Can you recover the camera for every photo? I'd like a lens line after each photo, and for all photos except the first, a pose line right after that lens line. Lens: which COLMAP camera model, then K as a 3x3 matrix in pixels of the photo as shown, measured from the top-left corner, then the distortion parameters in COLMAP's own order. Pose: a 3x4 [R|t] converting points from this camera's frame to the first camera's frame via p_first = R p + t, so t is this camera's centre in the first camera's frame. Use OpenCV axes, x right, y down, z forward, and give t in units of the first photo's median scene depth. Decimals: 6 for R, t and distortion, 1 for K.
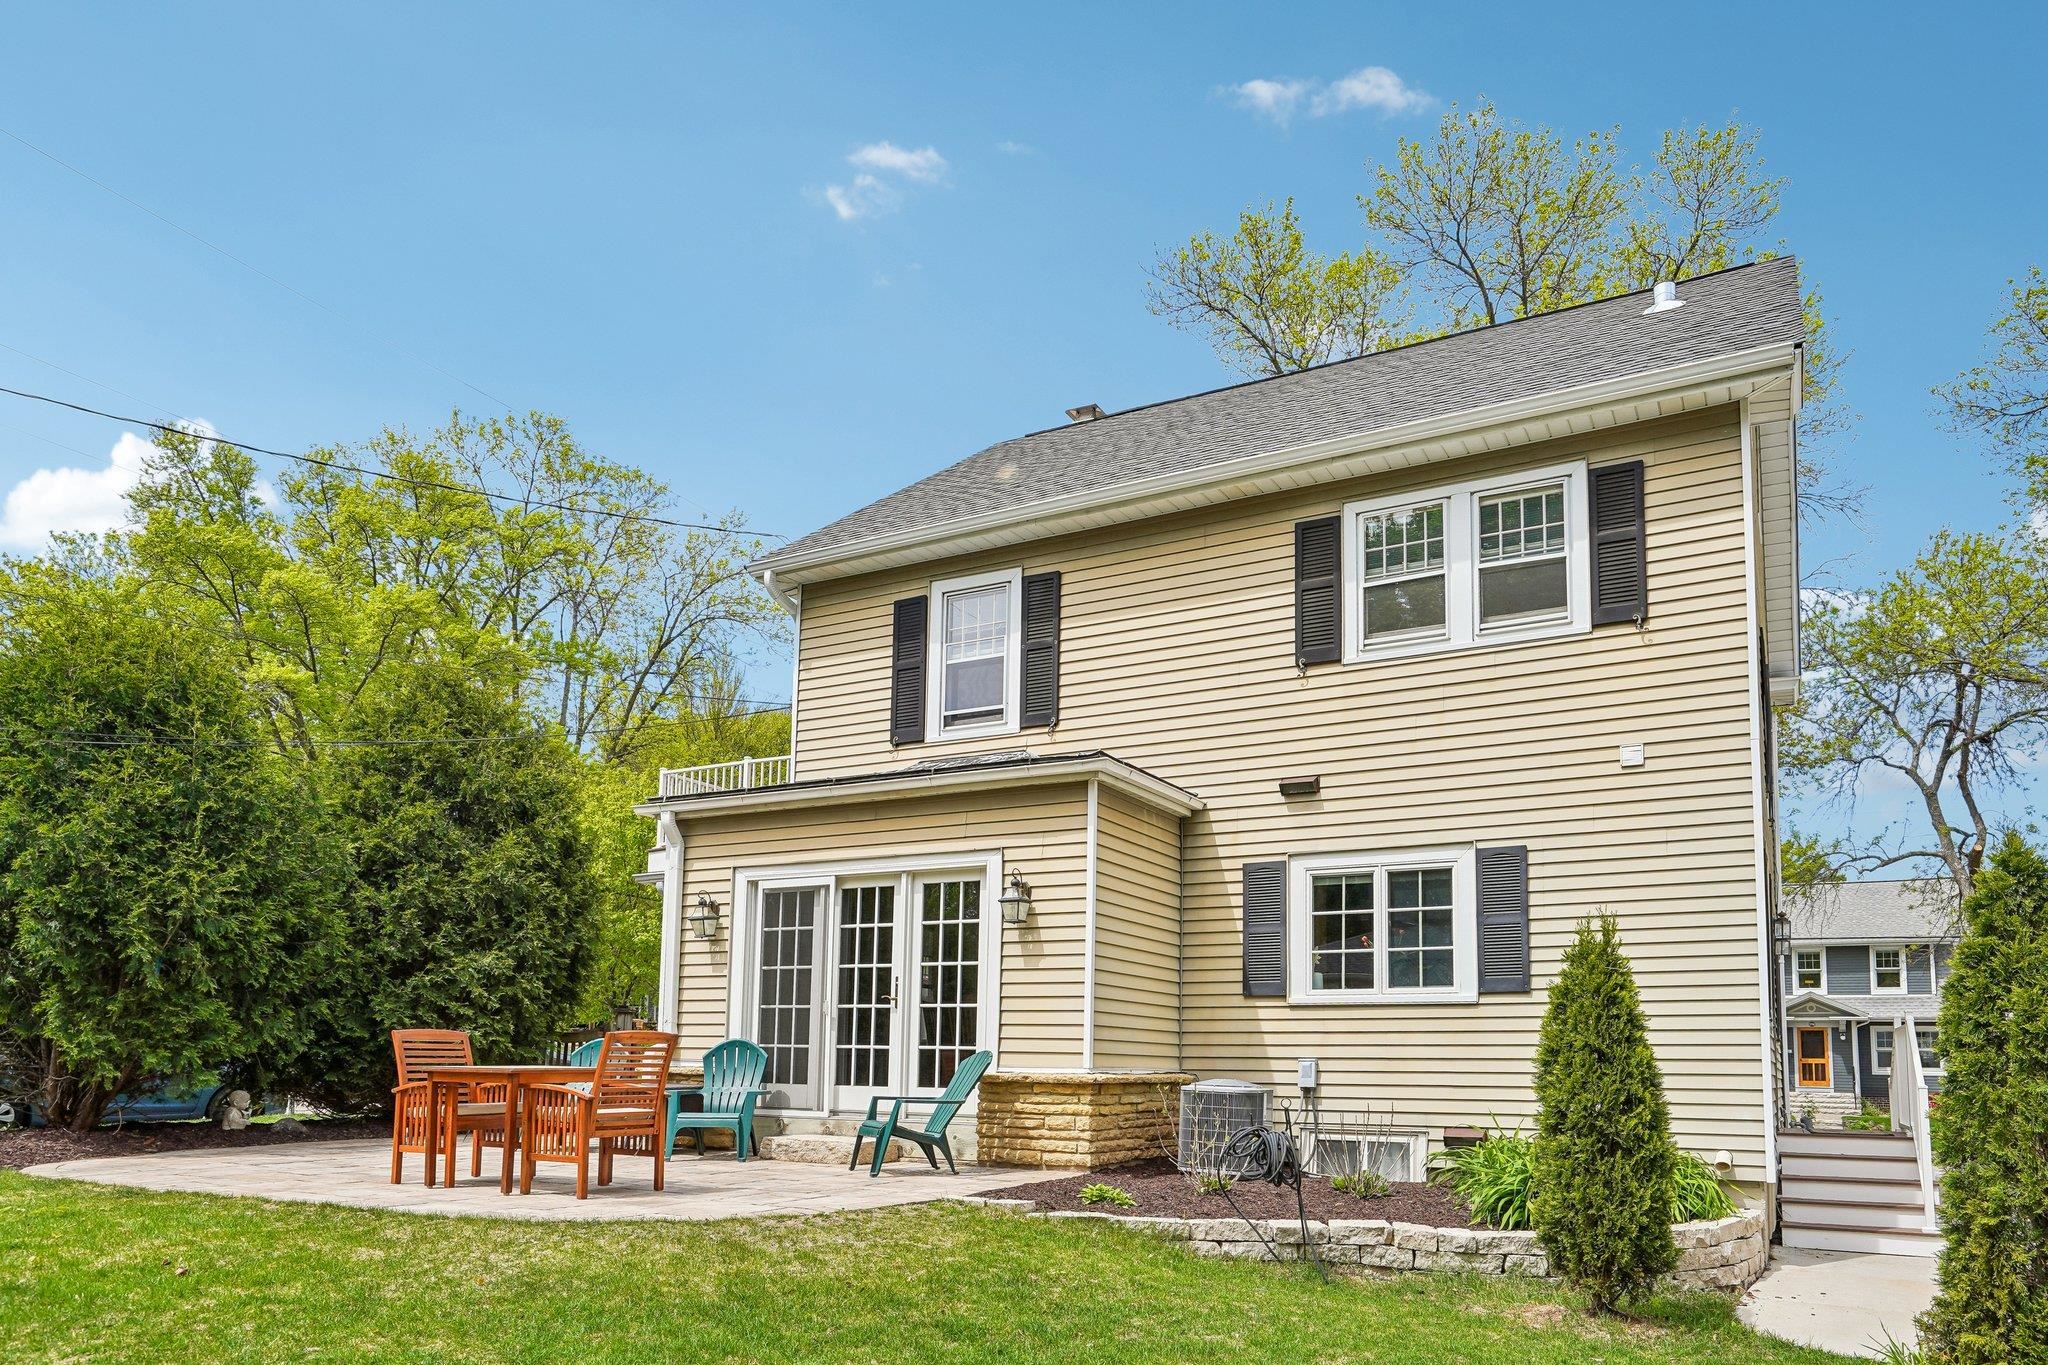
lens RADIAL K [[1225.8, 0, 1142.1], [0, 1225.8, 952.3], [0, 0, 1]] dist [-0.035692, 0.003963]
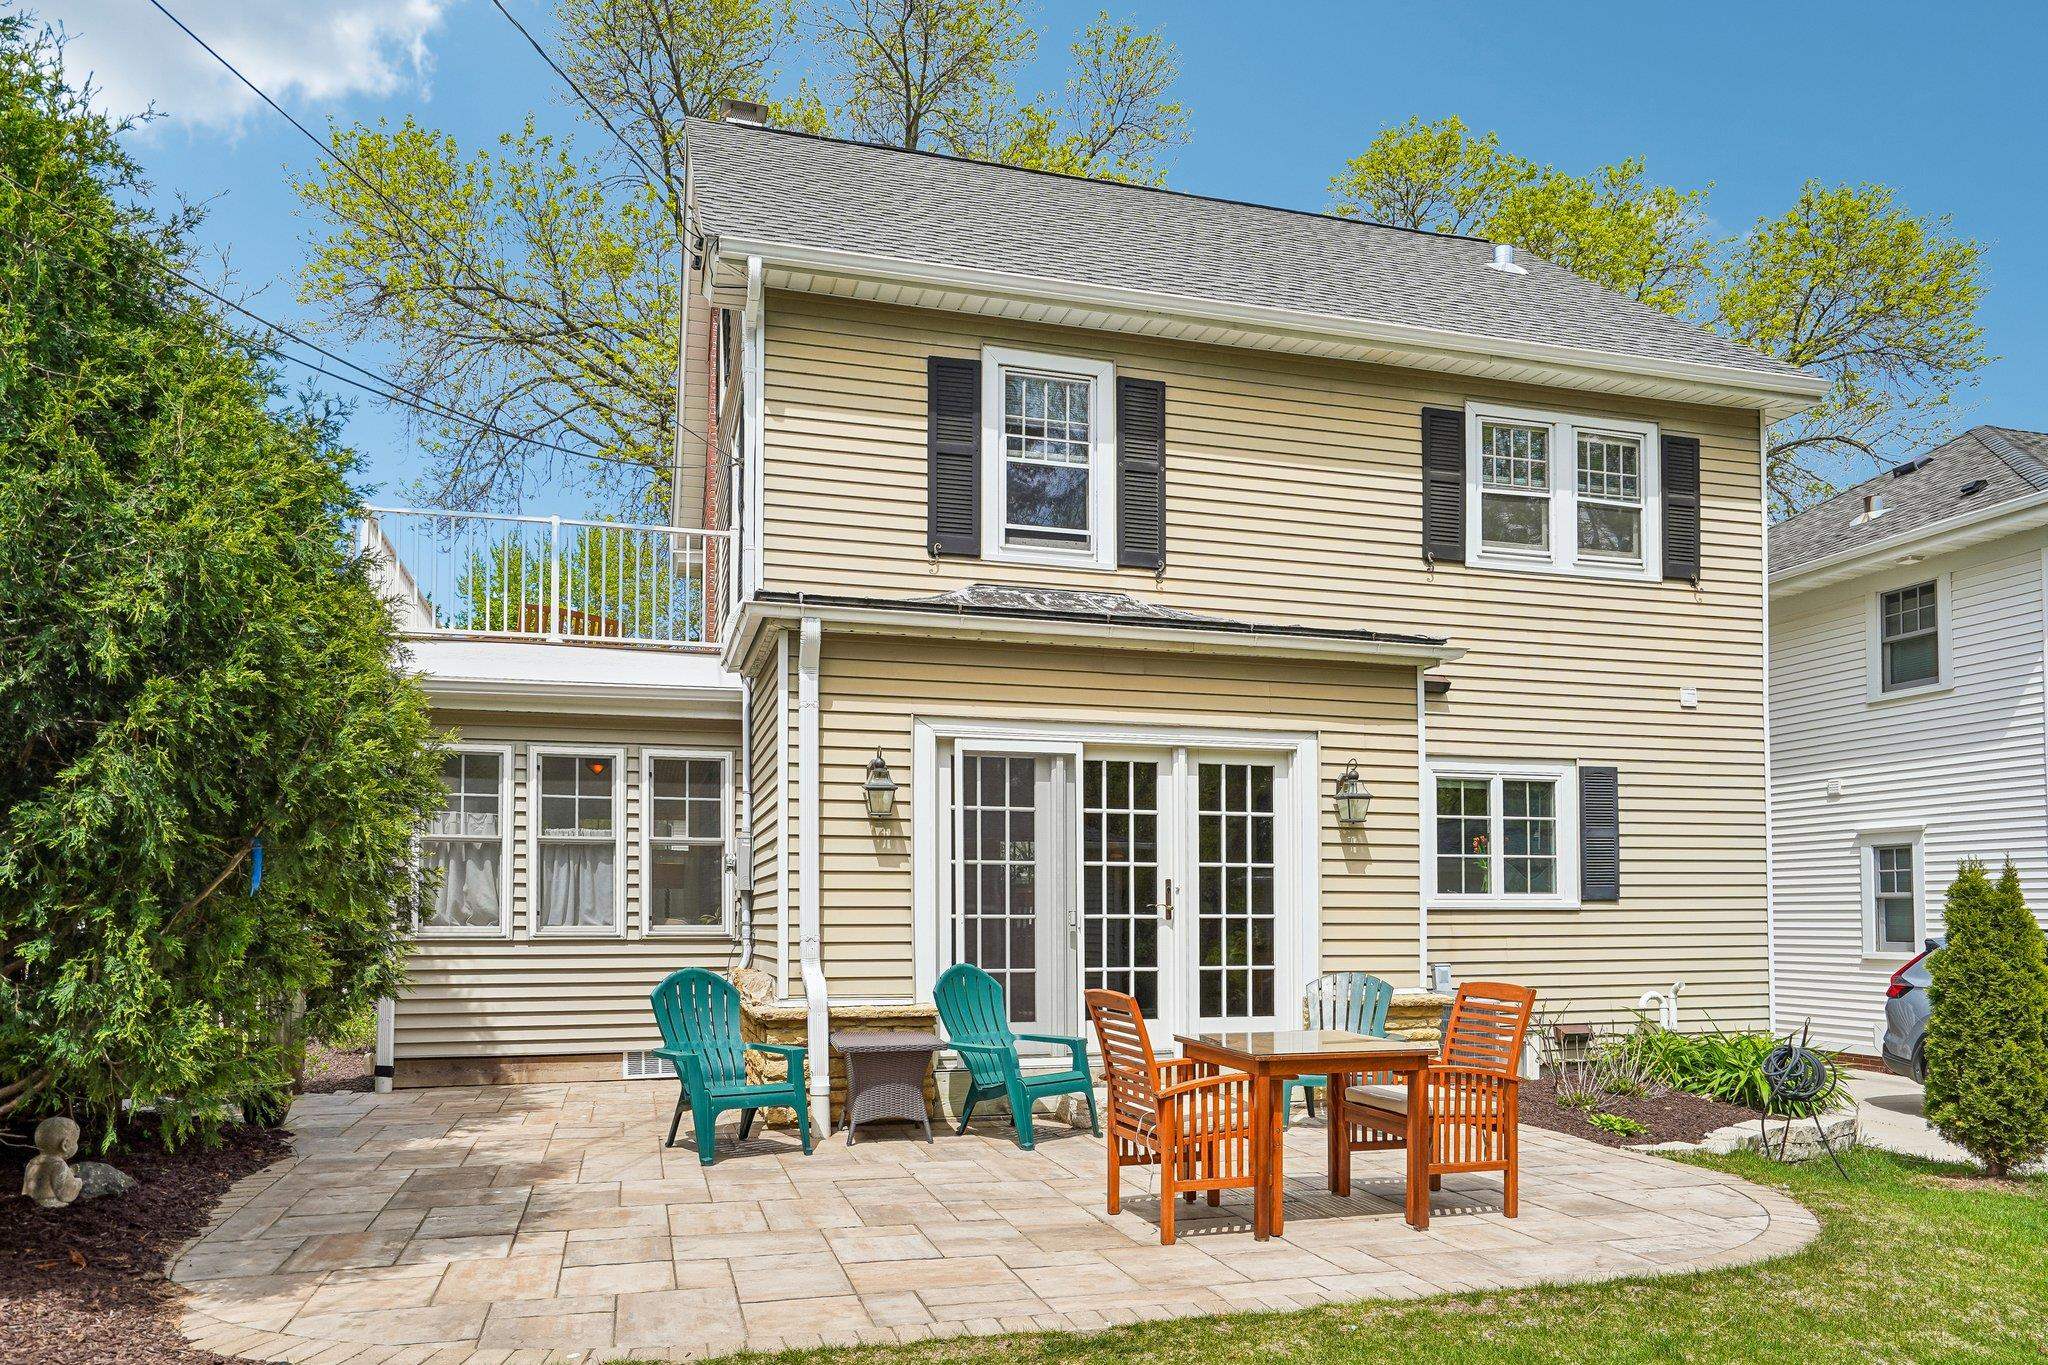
lens RADIAL K [[1335.3, 0, 991.3], [0, 1335.3, 870.3], [0, 0, 1]] dist [-0.031829, 0.009367]
pose [[0.762165, 0.008938, 0.647321, -0.829220], [-0.049060, 0.997827, 0.043986, -0.018073], [-0.645521, -0.065282, 0.760948, 0.414145]]
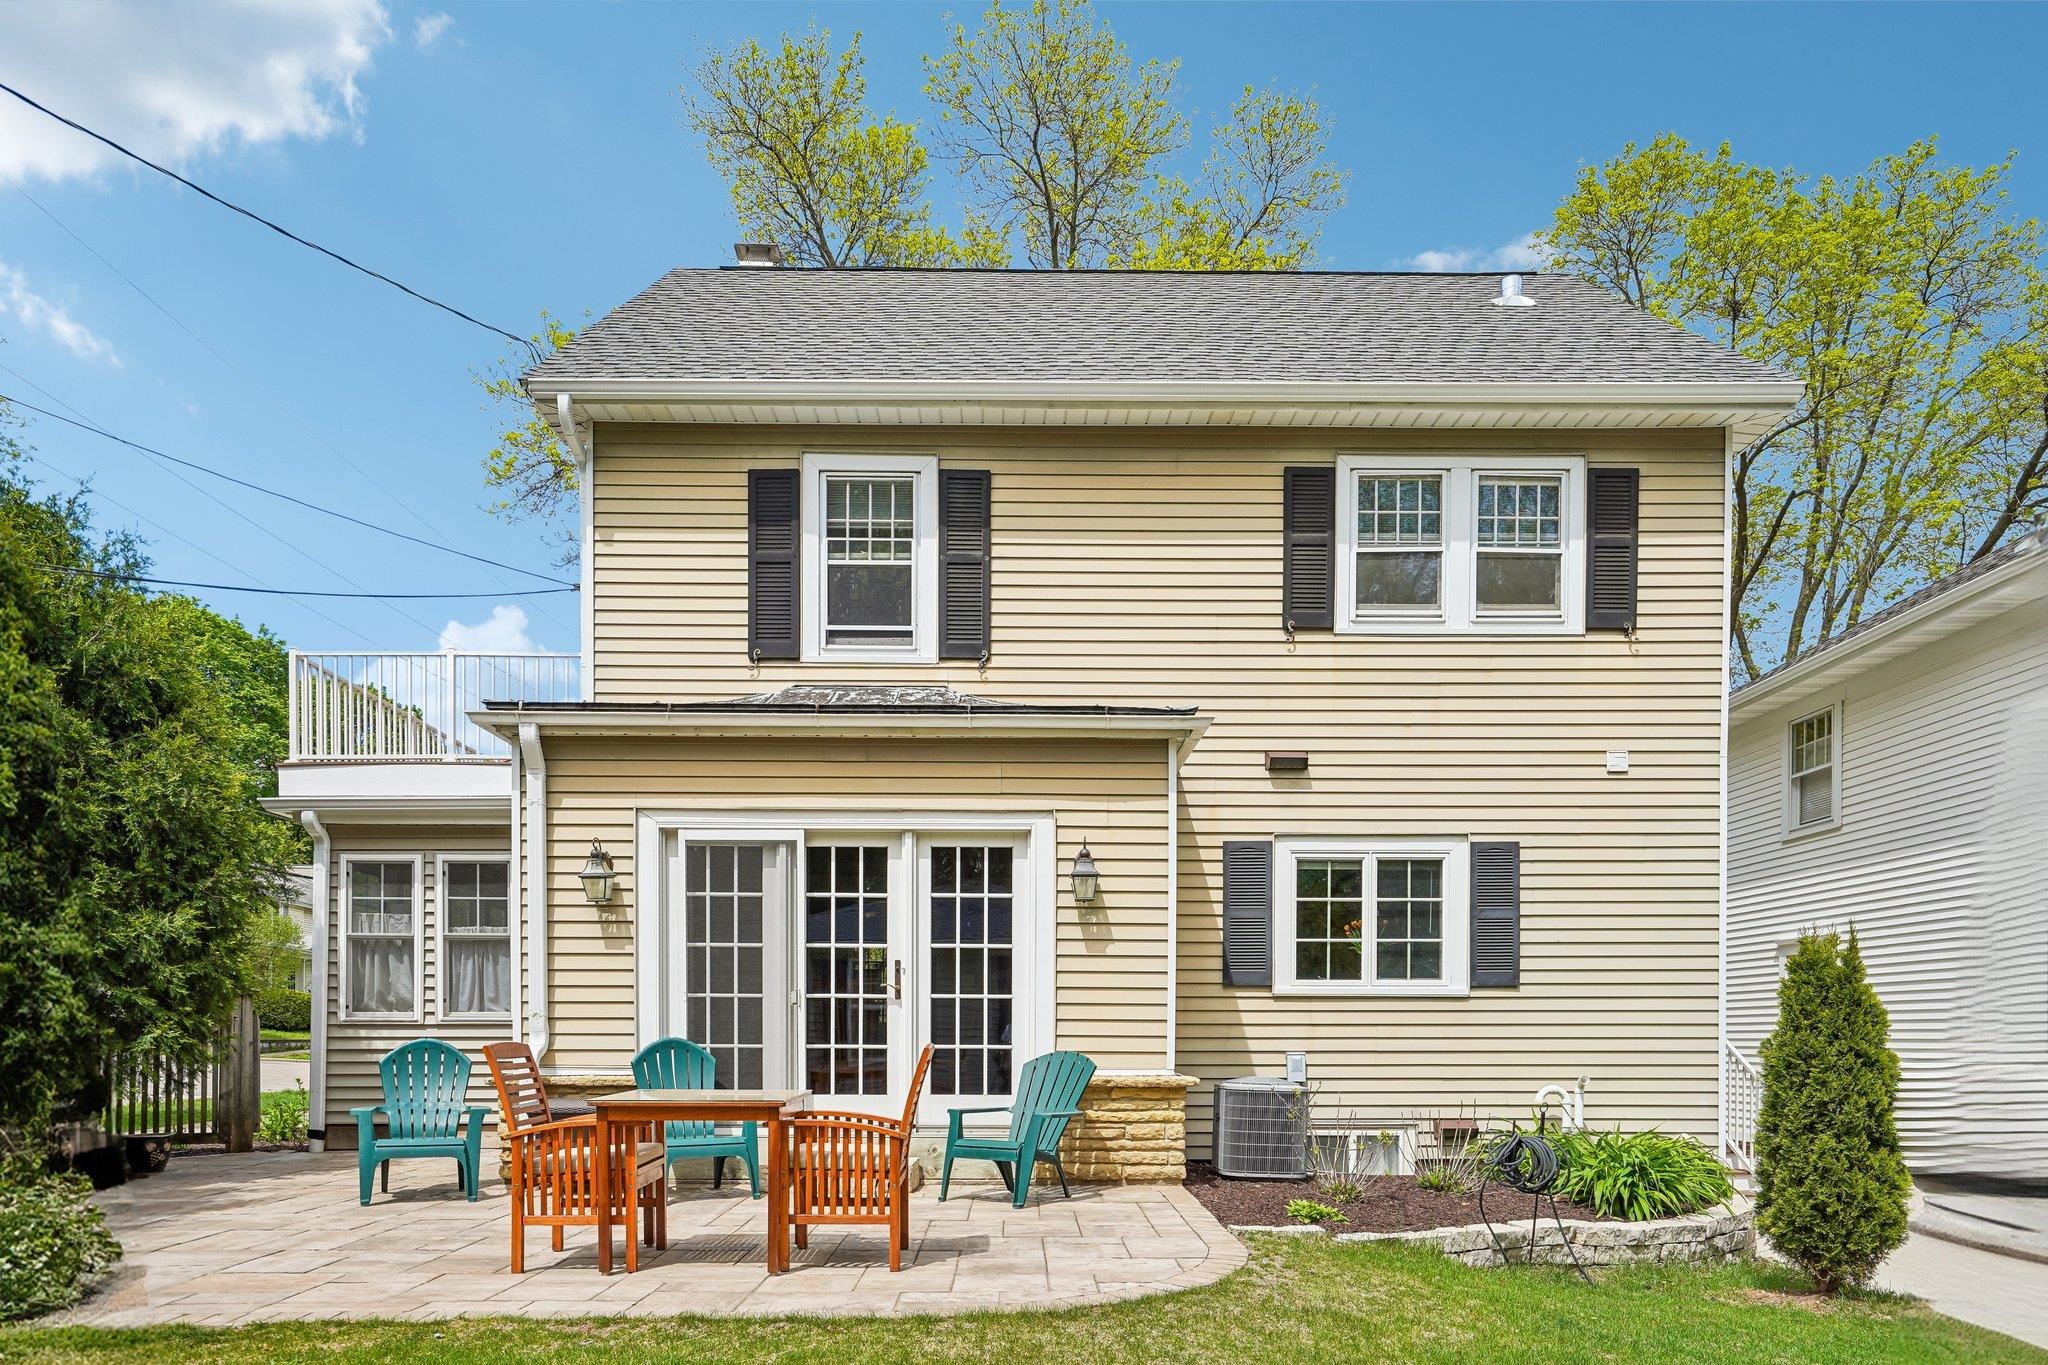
lens RADIAL K [[1301.1, 0, 1000.6], [0, 1301.1, 1046.7], [0, 0, 1]] dist [-0.015732, 0.002339]
pose [[0.901872, -0.014548, 0.431757, -0.504256], [-0.030221, 0.994860, 0.096650, -0.008623], [-0.430944, -0.100214, 0.896797, 0.186420]]
